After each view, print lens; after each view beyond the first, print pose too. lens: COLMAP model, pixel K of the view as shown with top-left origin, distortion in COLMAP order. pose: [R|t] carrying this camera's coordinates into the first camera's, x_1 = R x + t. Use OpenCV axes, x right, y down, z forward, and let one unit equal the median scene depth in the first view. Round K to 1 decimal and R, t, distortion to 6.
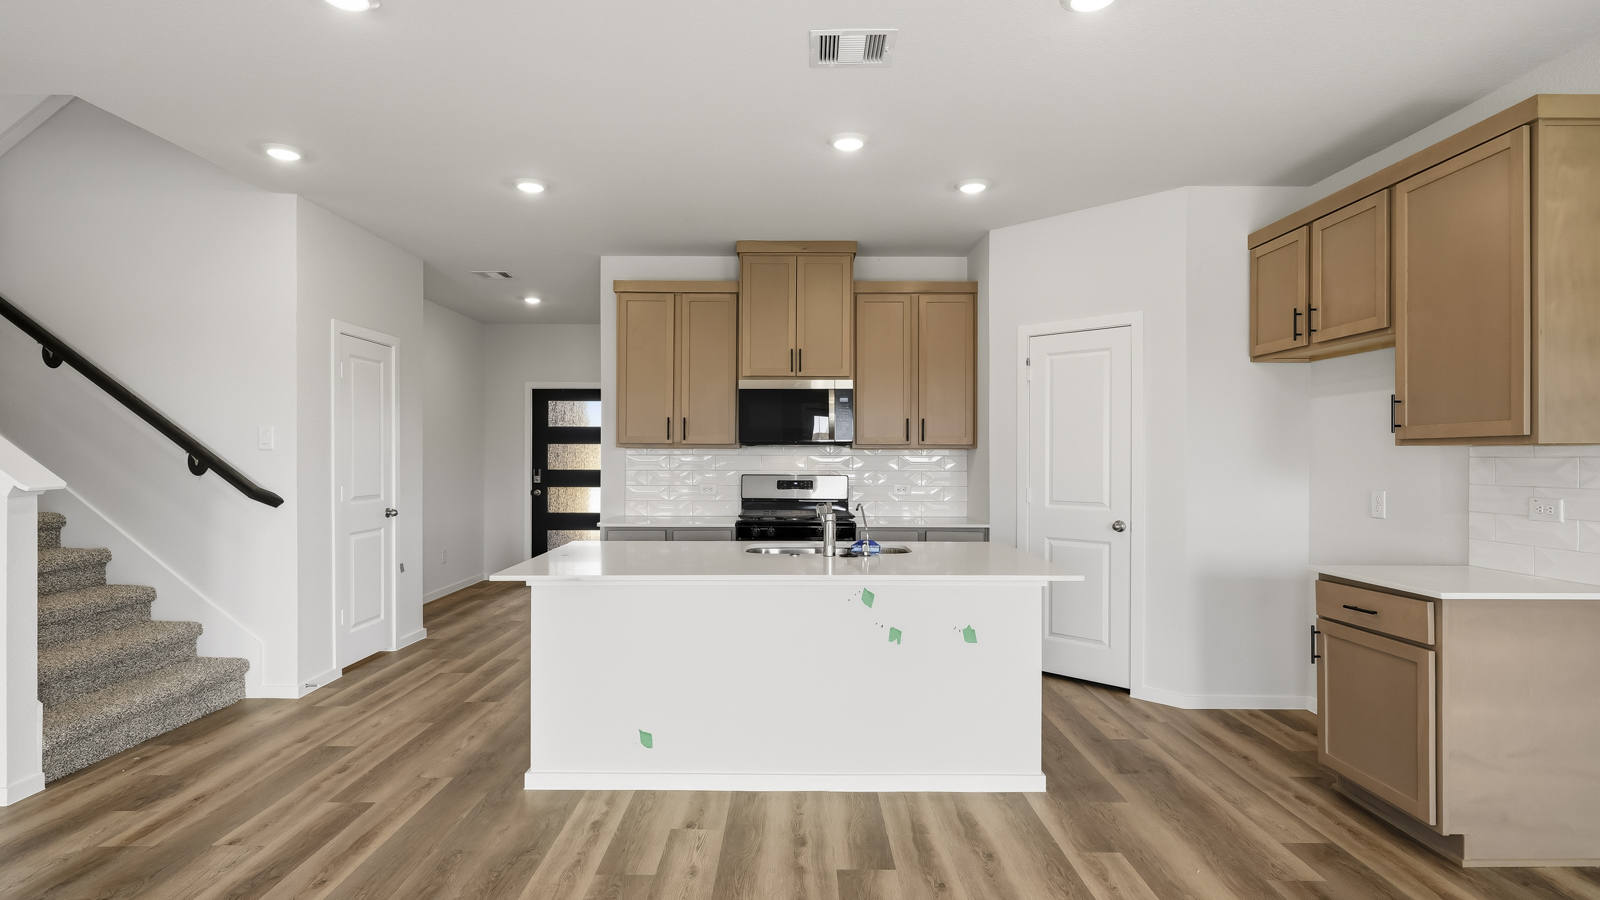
lens RADIAL K [[788.9, 0, 794.4], [0, 788.9, 460.6], [0, 0, 1]] dist [0.001759, -0.000668]
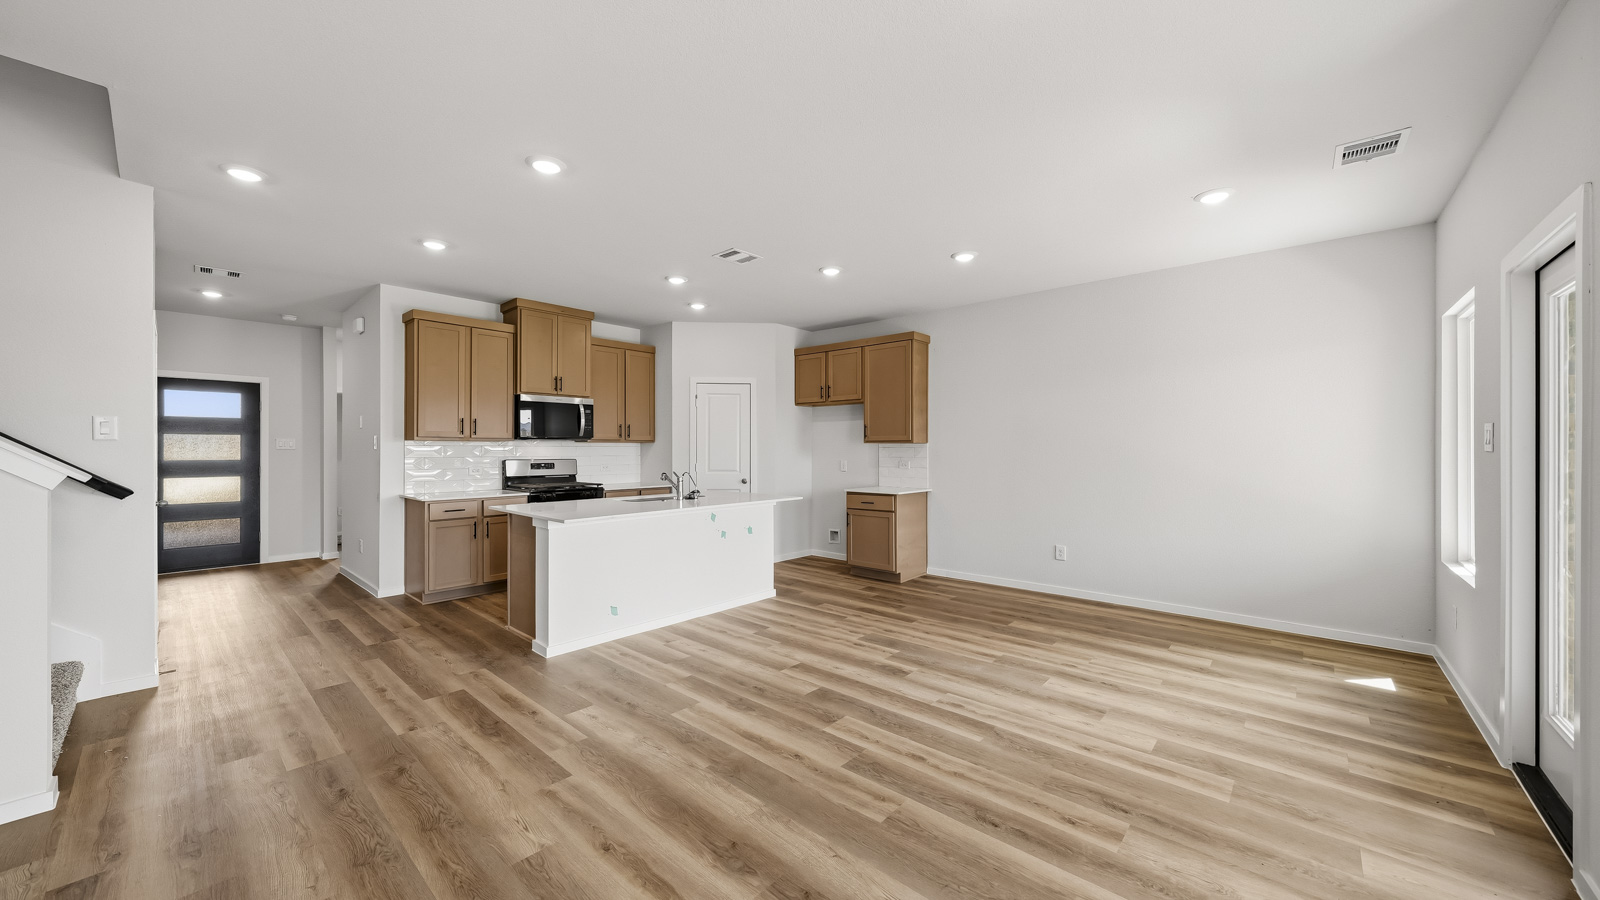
lens RADIAL K [[575.9, 0, 794.5], [0, 575.9, 448.5], [0, 0, 1]] dist [0.000626, 0.000010]
pose [[0.669380, -0.002603, 0.742915, -0.756650], [0.003559, 0.999994, 0.000297, -0.001196], [-0.742911, 0.002445, 0.669385, -0.123275]]
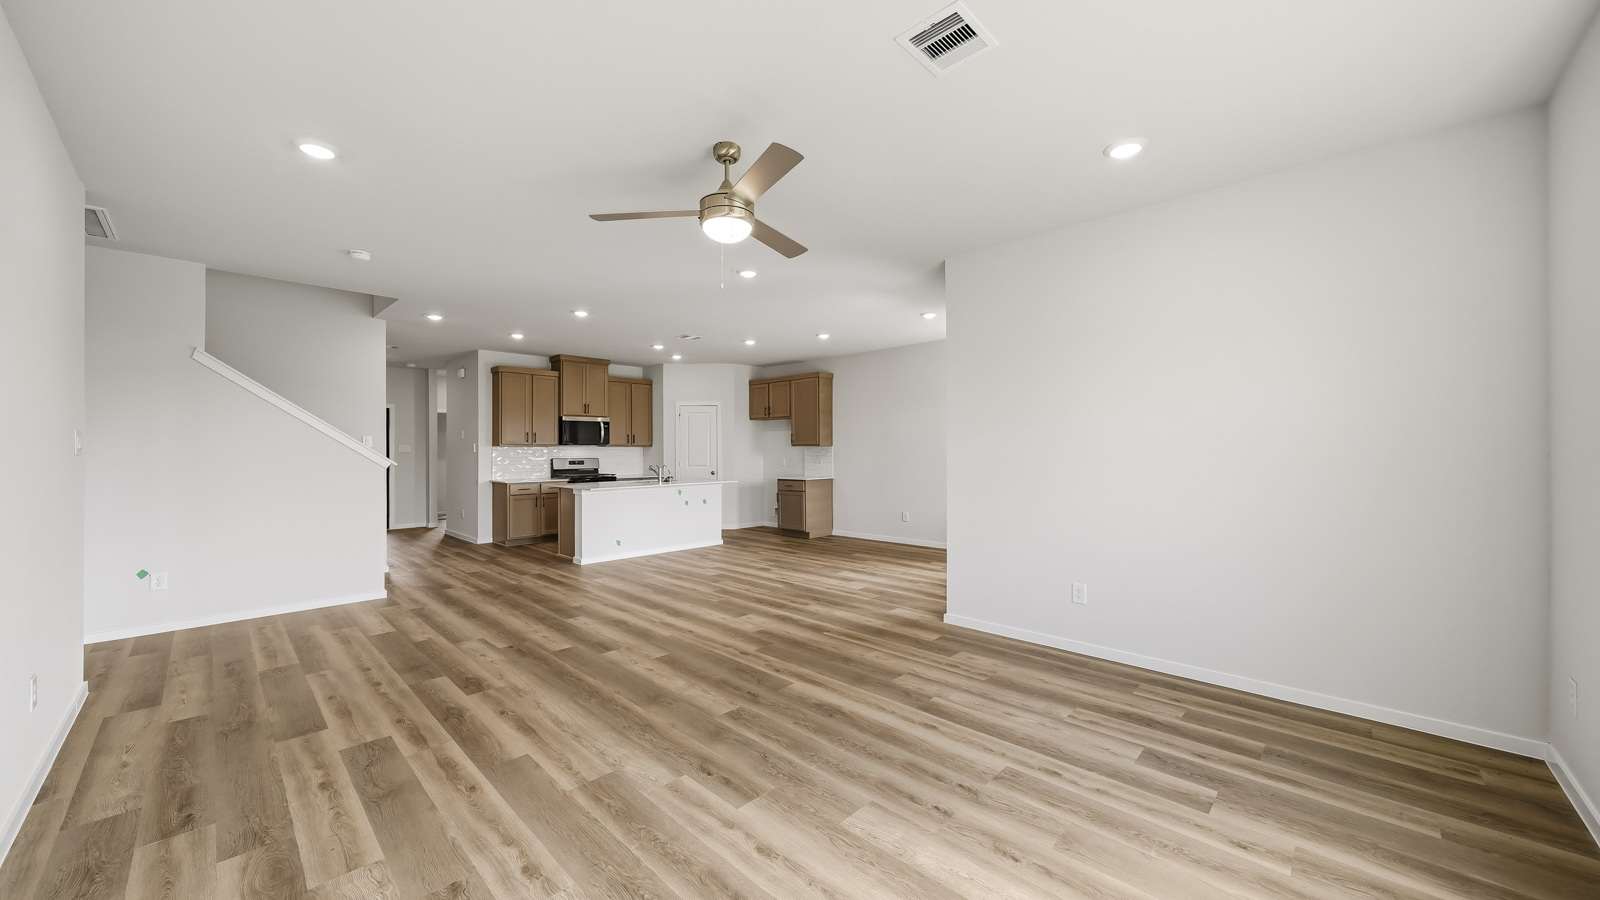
lens RADIAL K [[584.5, 0, 796.3], [0, 584.5, 449.4], [0, 0, 1]] dist [0.000443, -0.000044]
pose [[0.701621, -0.005449, 0.712529, -1.154265], [0.008803, 0.999961, -0.001021, 0.000308], [-0.712496, 0.006989, 0.701642, -0.945619]]
